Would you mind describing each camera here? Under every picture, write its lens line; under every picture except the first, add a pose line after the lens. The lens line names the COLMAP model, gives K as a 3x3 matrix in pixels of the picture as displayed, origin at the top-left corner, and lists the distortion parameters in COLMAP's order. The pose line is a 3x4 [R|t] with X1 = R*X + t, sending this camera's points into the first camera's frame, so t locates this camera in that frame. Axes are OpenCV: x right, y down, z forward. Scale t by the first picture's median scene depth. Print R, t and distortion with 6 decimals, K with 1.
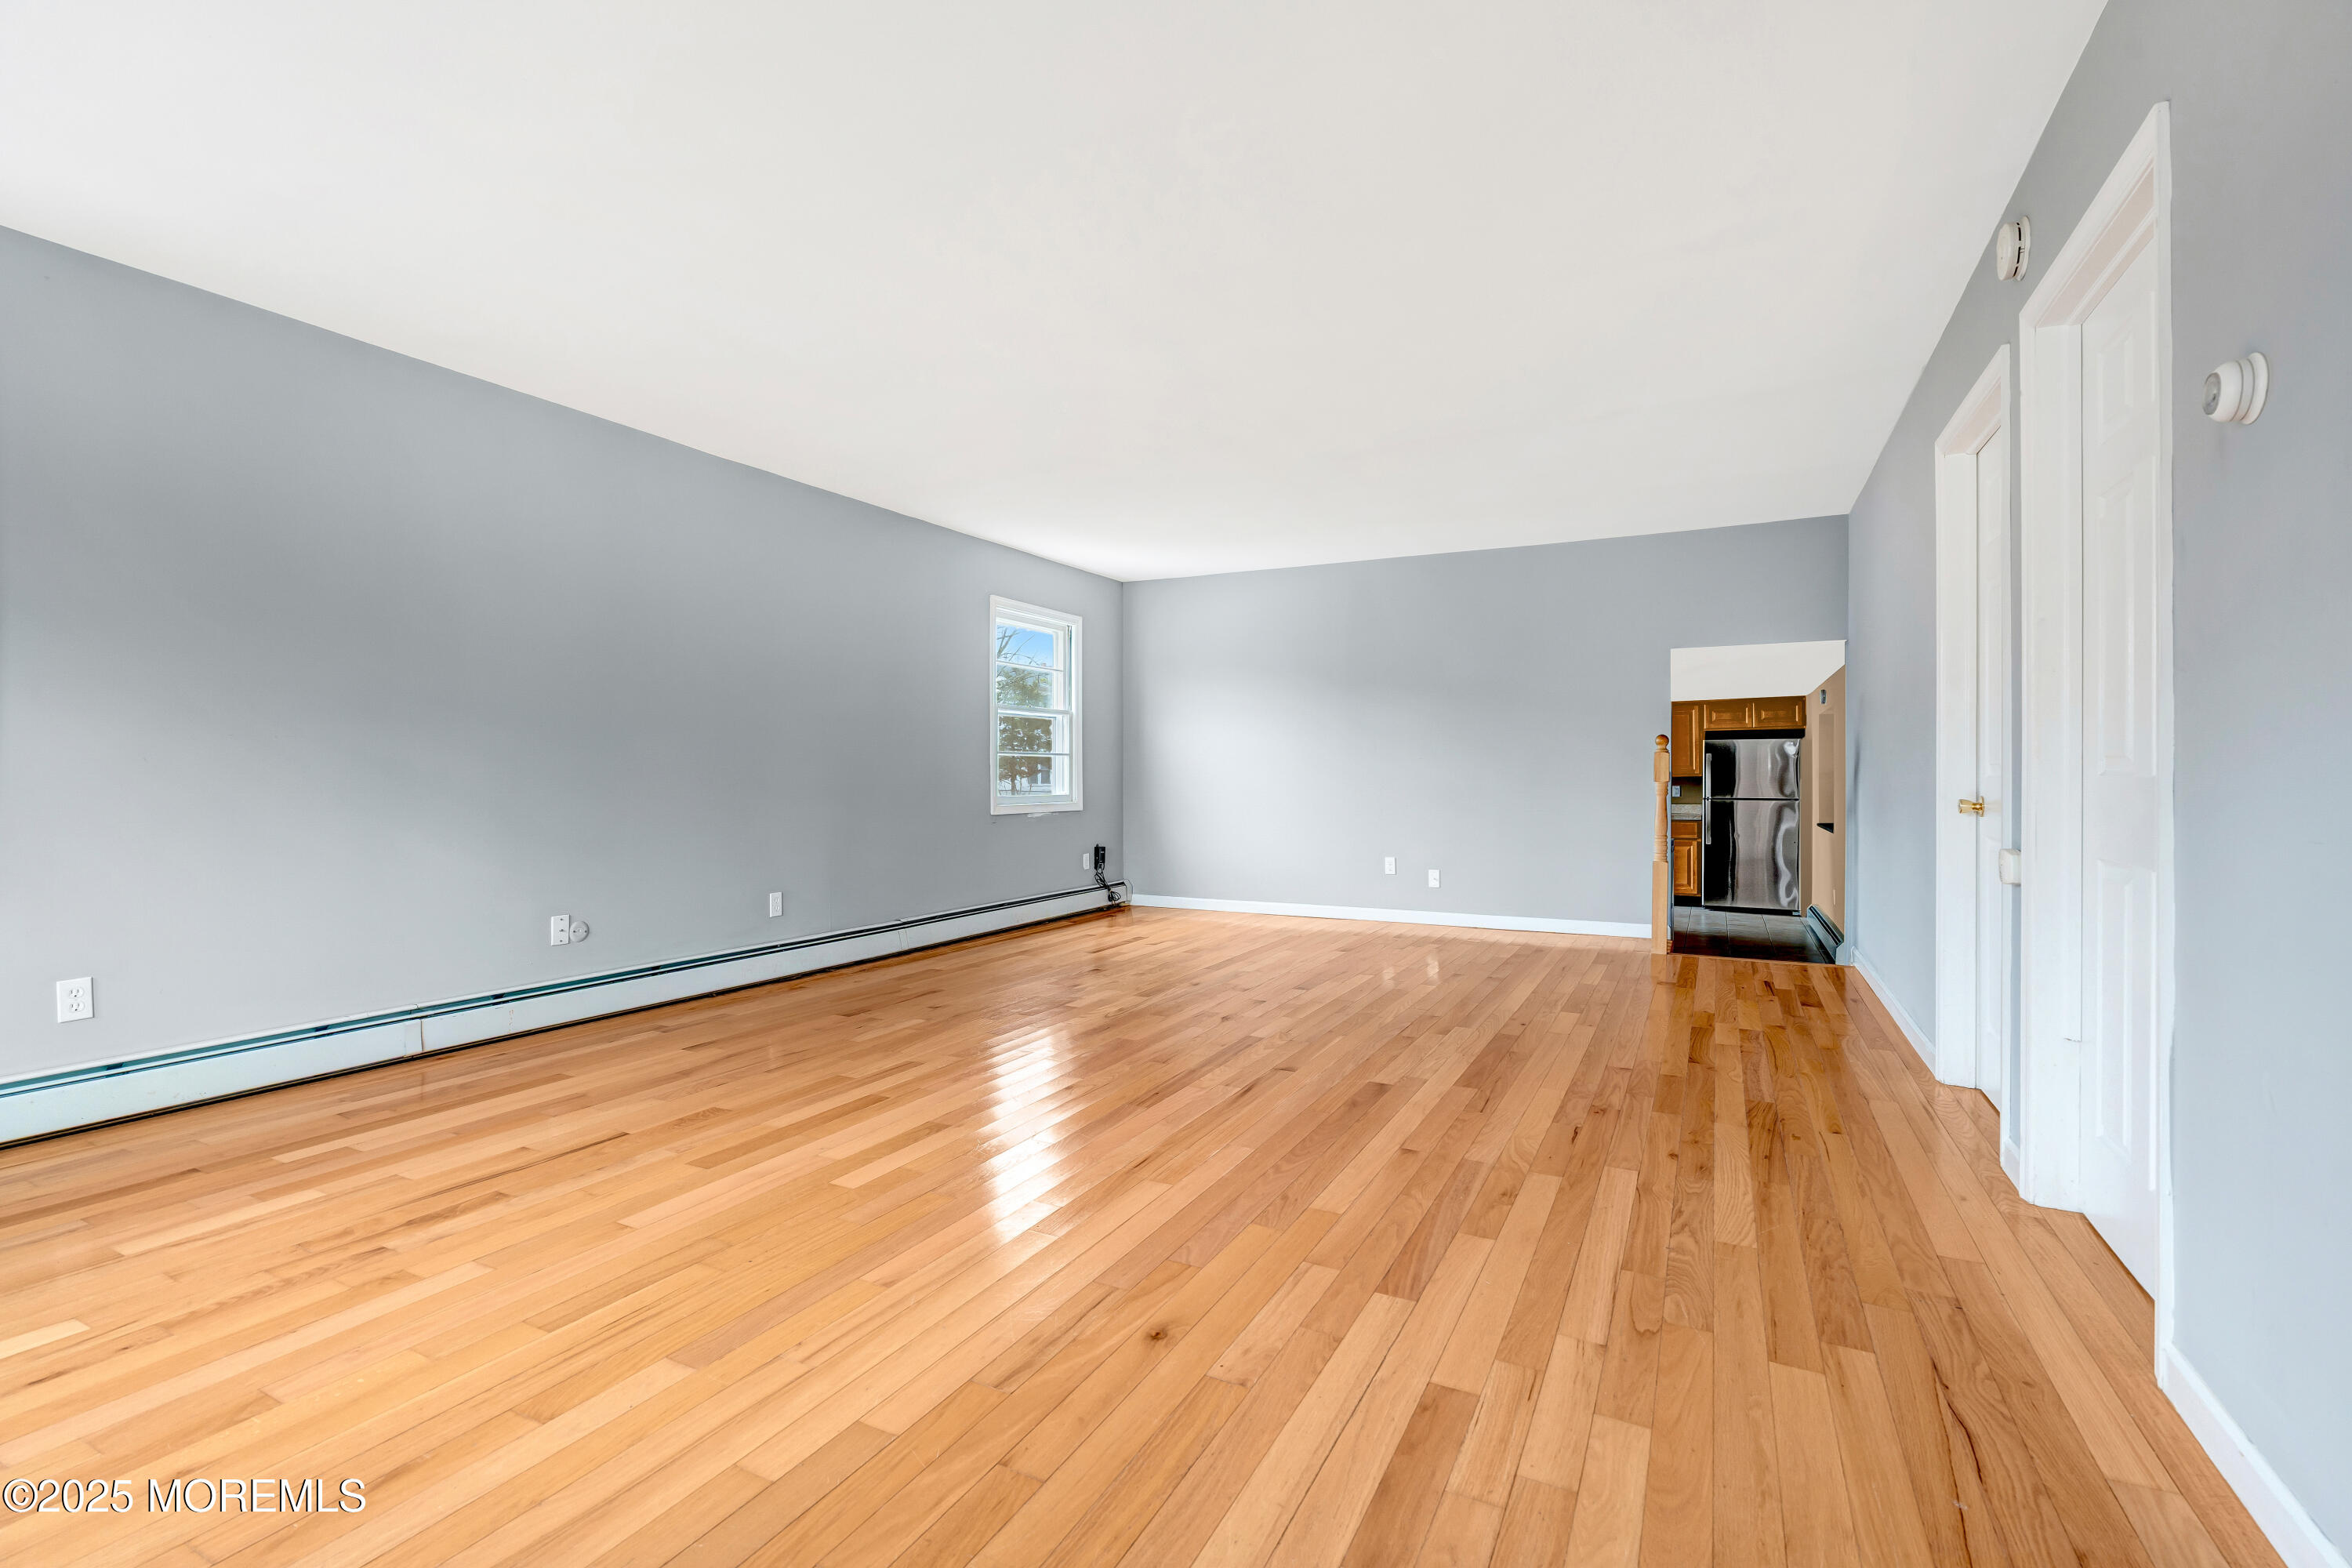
lens RADIAL K [[1059.3, 0, 1173.6], [0, 1059.3, 770.8], [0, 0, 1]] dist [-0.003128, -0.000513]
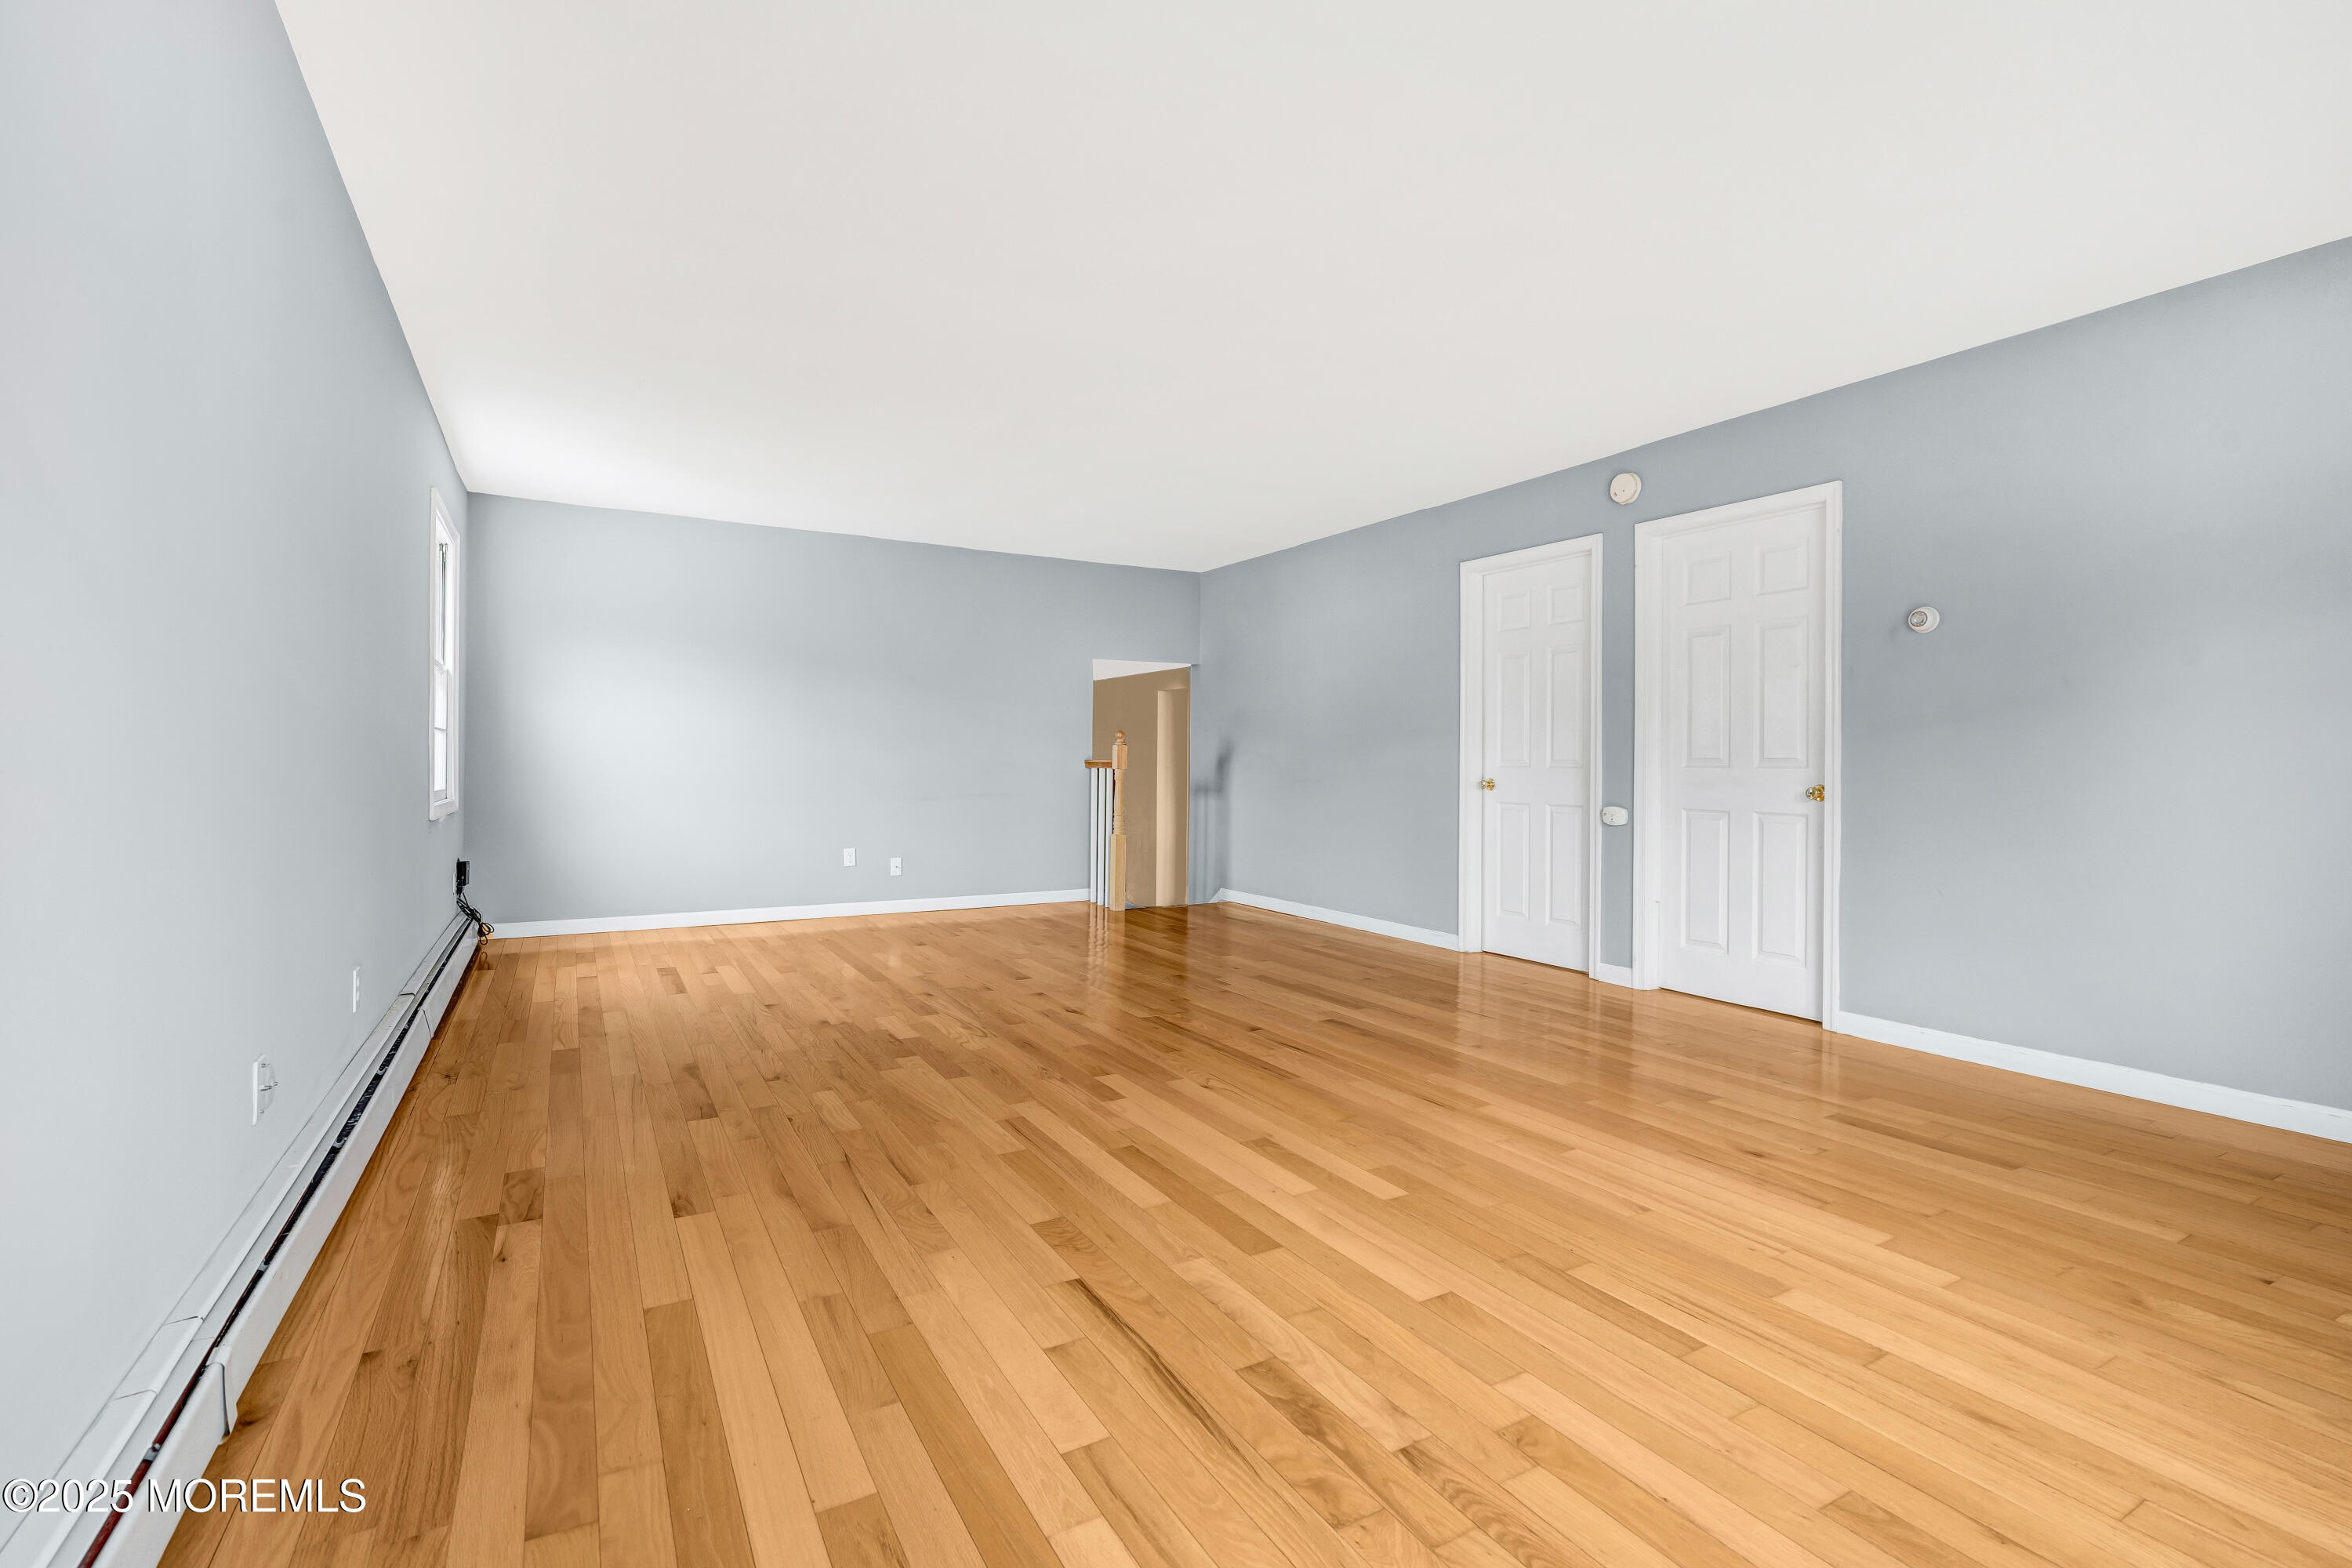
lens RADIAL K [[1059.3, 0, 1173.6], [0, 1059.3, 770.8], [0, 0, 1]] dist [-0.003128, -0.000513]
pose [[0.543416, -0.004522, 0.839452, -1.184801], [-0.007156, 0.999924, 0.010020, -0.001690], [-0.839433, -0.011452, 0.543342, 0.631327]]
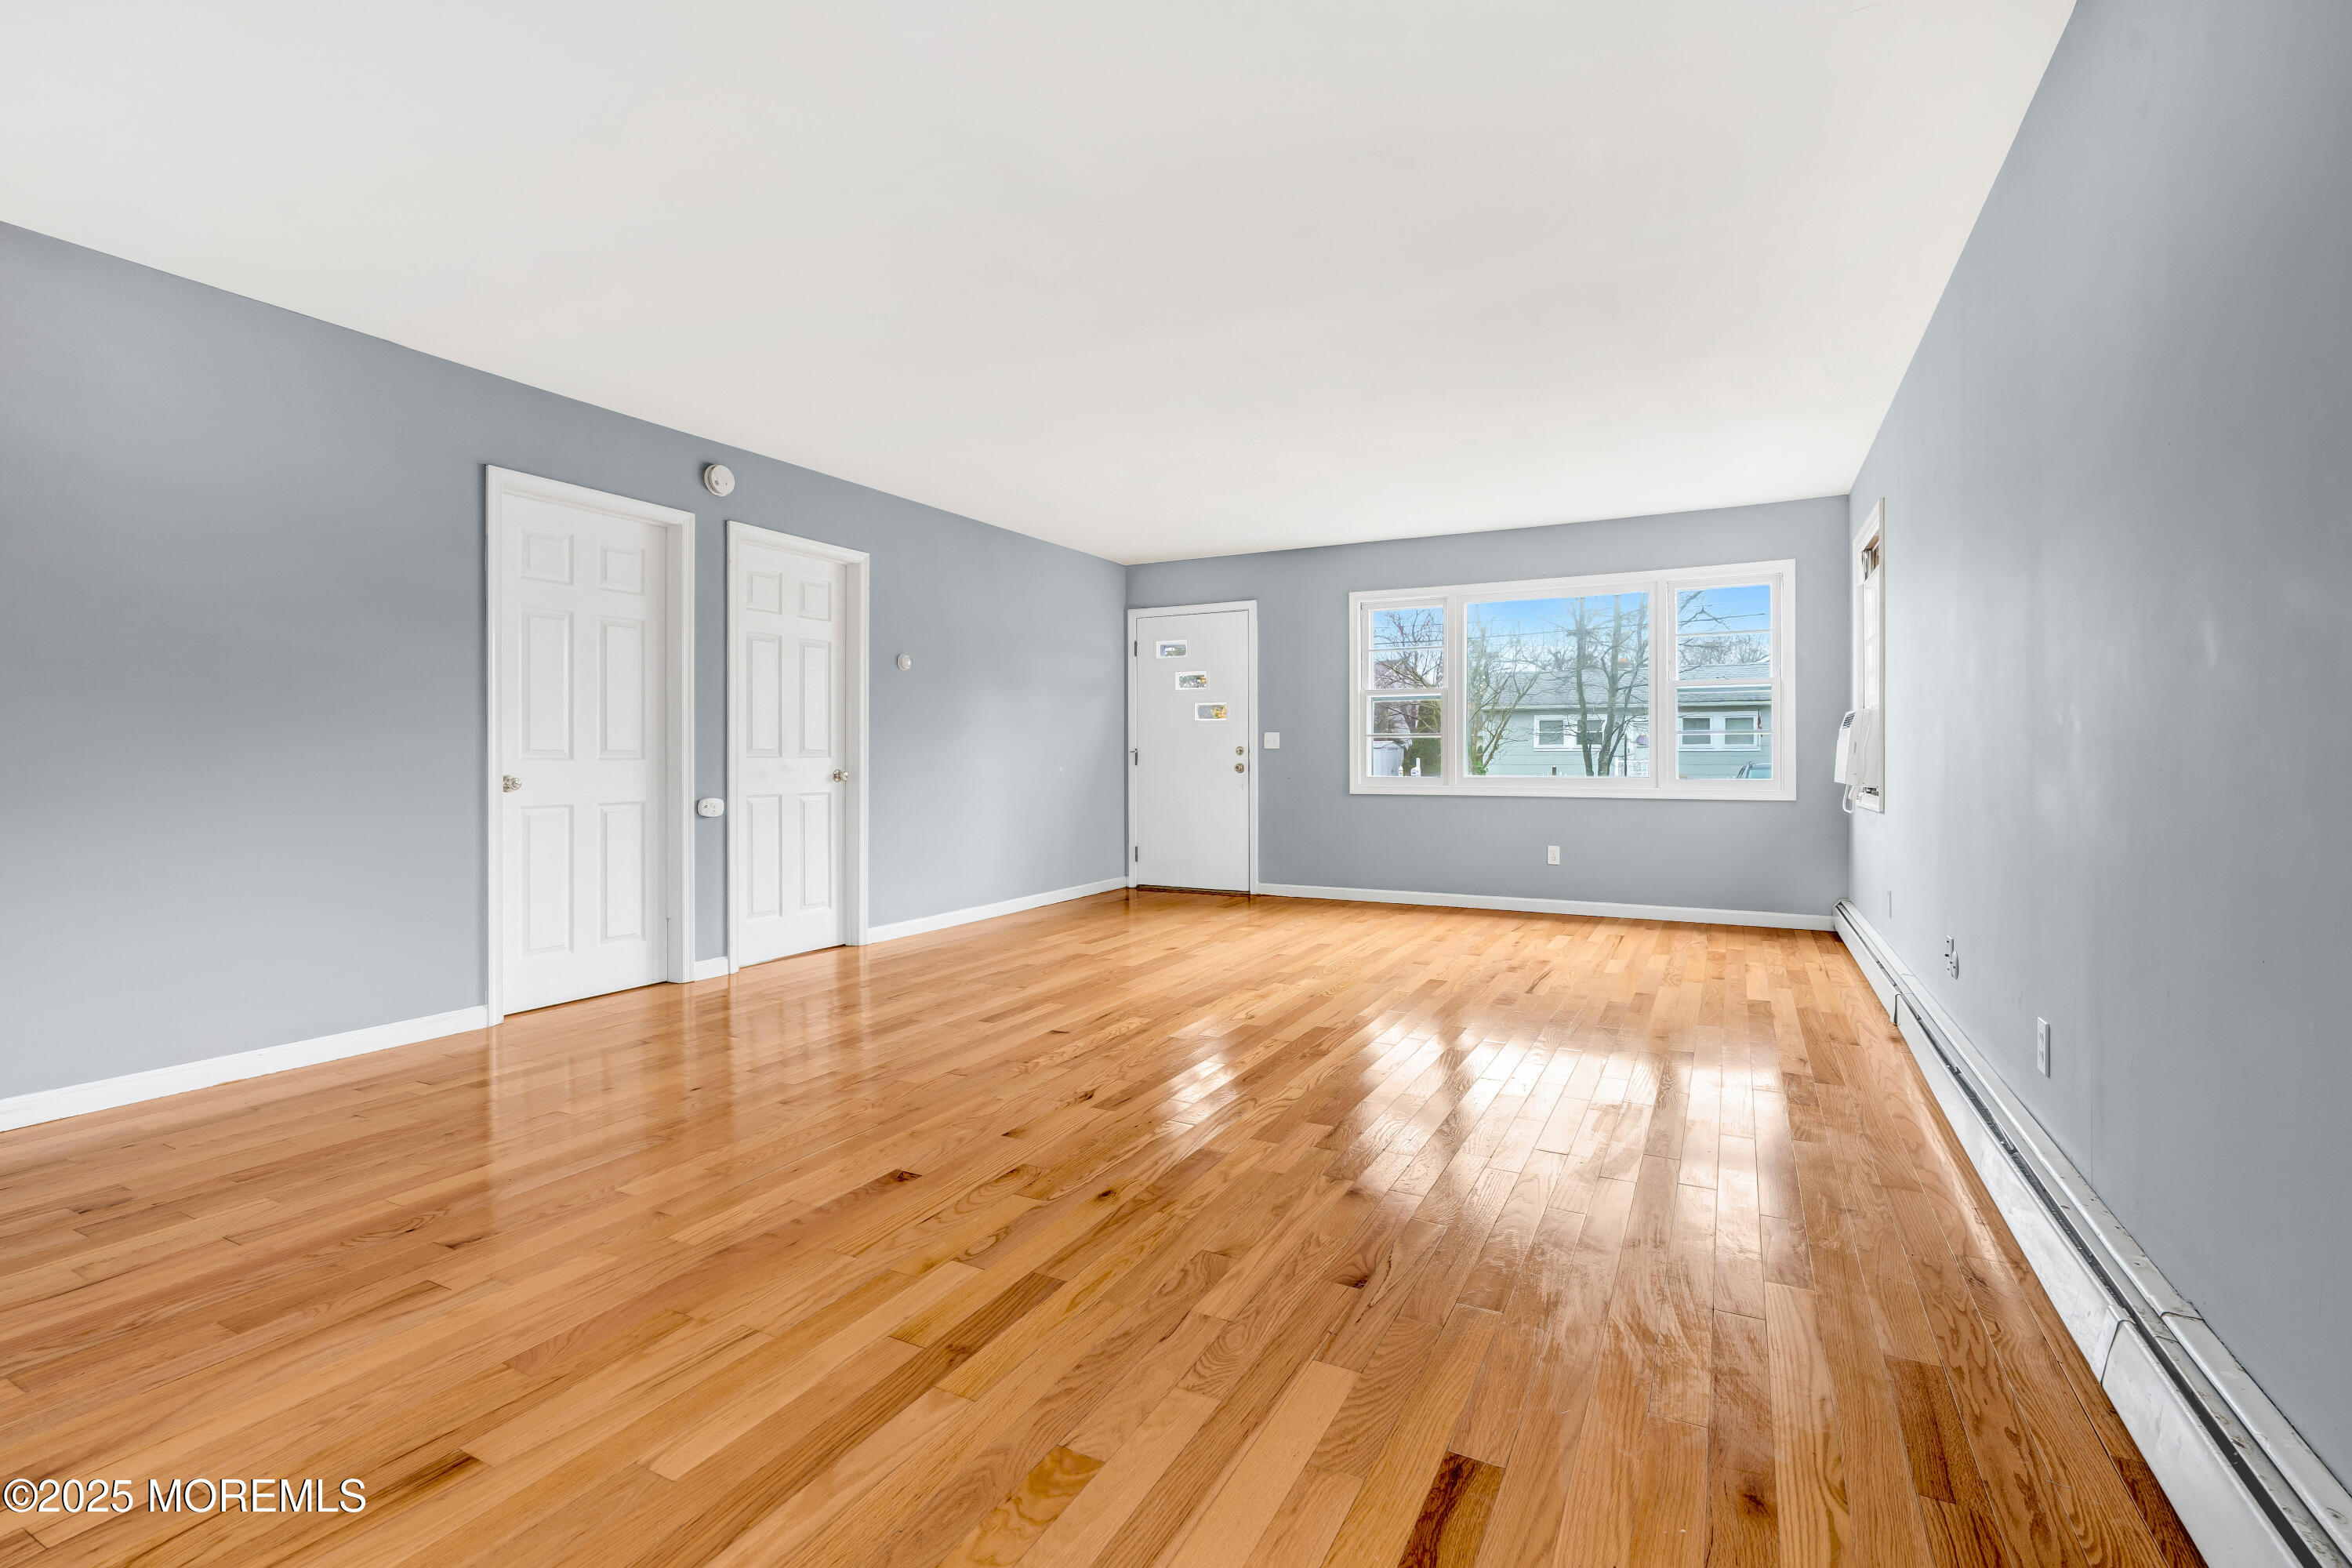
lens RADIAL K [[1059.3, 0, 1173.6], [0, 1059.3, 770.8], [0, 0, 1]] dist [-0.003128, -0.000513]
pose [[-0.999945, 0.001499, 0.010394, -0.034516], [0.001597, 0.999954, 0.009491, 0.011405], [-0.010379, 0.009507, -0.999901, 2.792020]]
